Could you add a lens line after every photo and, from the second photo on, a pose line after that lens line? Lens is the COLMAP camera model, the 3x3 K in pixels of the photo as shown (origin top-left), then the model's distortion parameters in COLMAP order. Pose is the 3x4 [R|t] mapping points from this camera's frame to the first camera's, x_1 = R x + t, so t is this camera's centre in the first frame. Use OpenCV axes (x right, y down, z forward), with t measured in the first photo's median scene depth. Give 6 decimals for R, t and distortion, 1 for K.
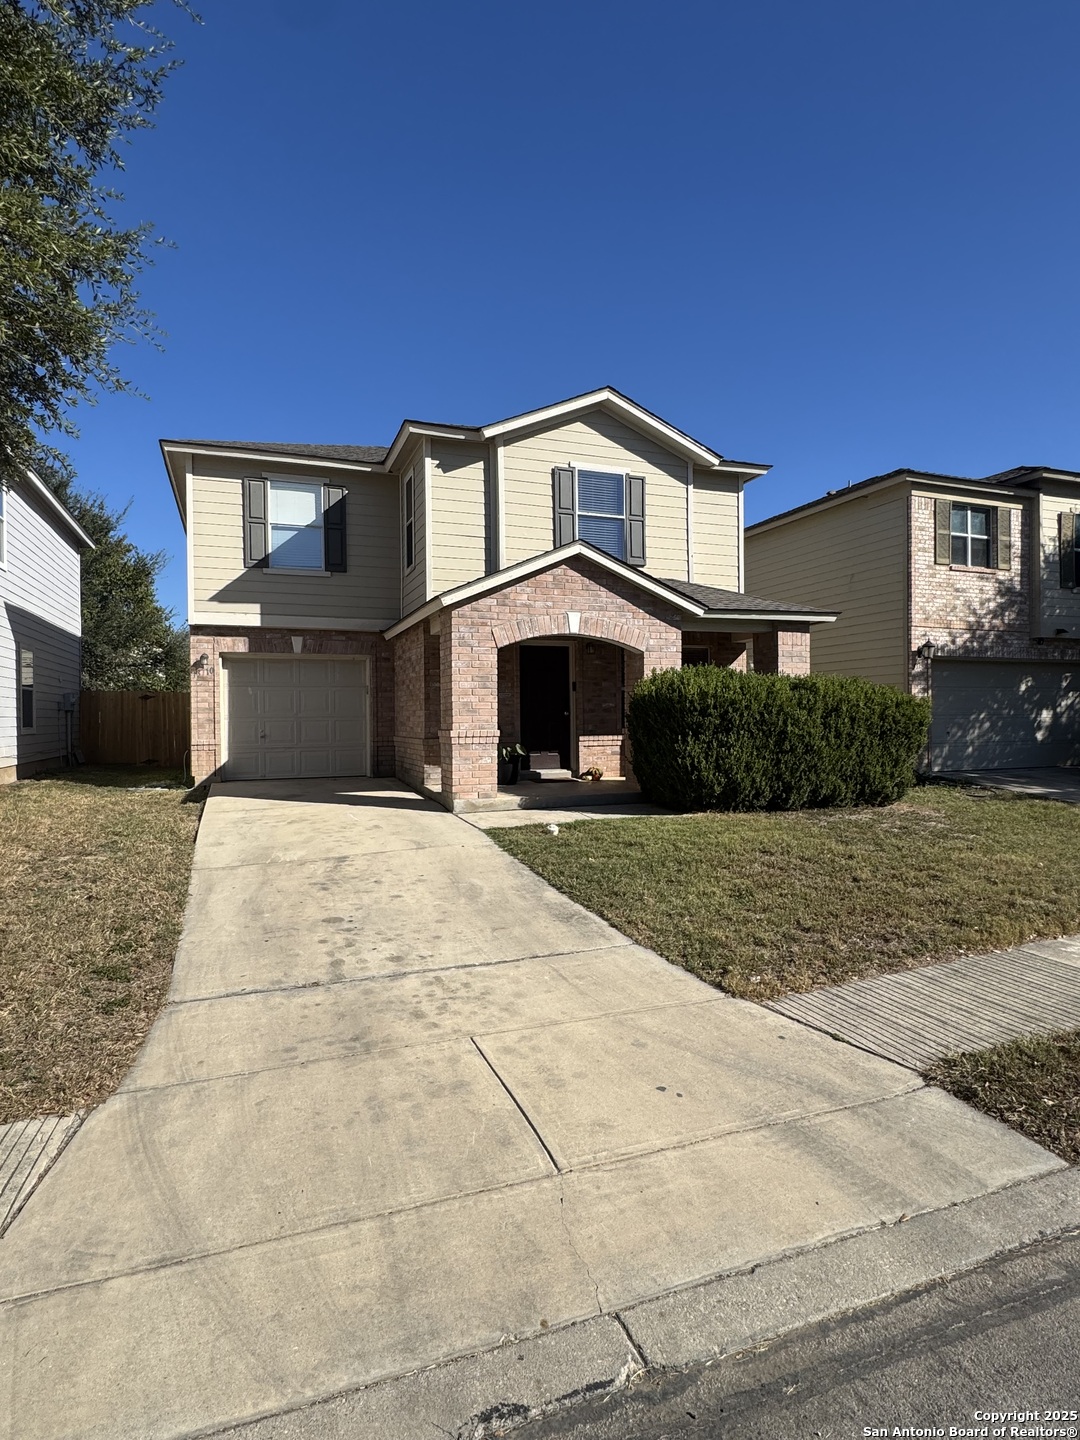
lens RADIAL K [[763.4, 0, 538.1], [0, 763.4, 718.0], [0, 0, 1]] dist [-0.000005, 0.000000]
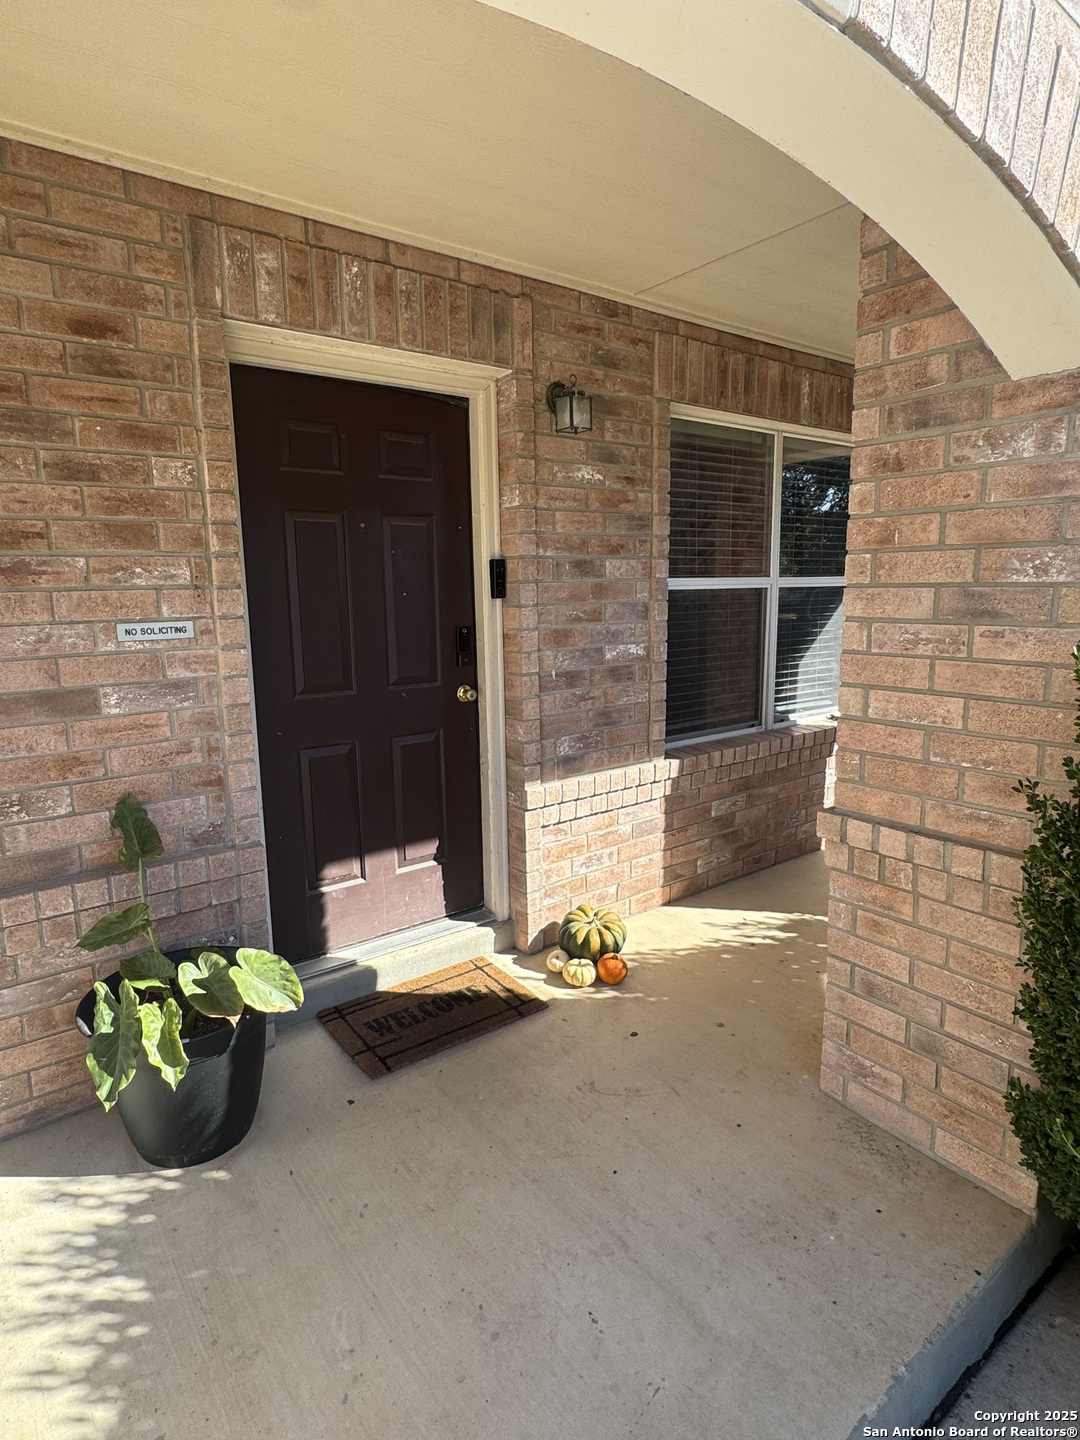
lens RADIAL K [[785.6, 0, 541.3], [0, 785.6, 725.5], [0, 0, 1]] dist [0.000704, 0.000022]
pose [[0.961120, -0.055100, 0.270579, -0.007339], [0.008749, 0.985474, 0.169602, -0.037576], [-0.275994, -0.160641, 0.947640, 0.761641]]
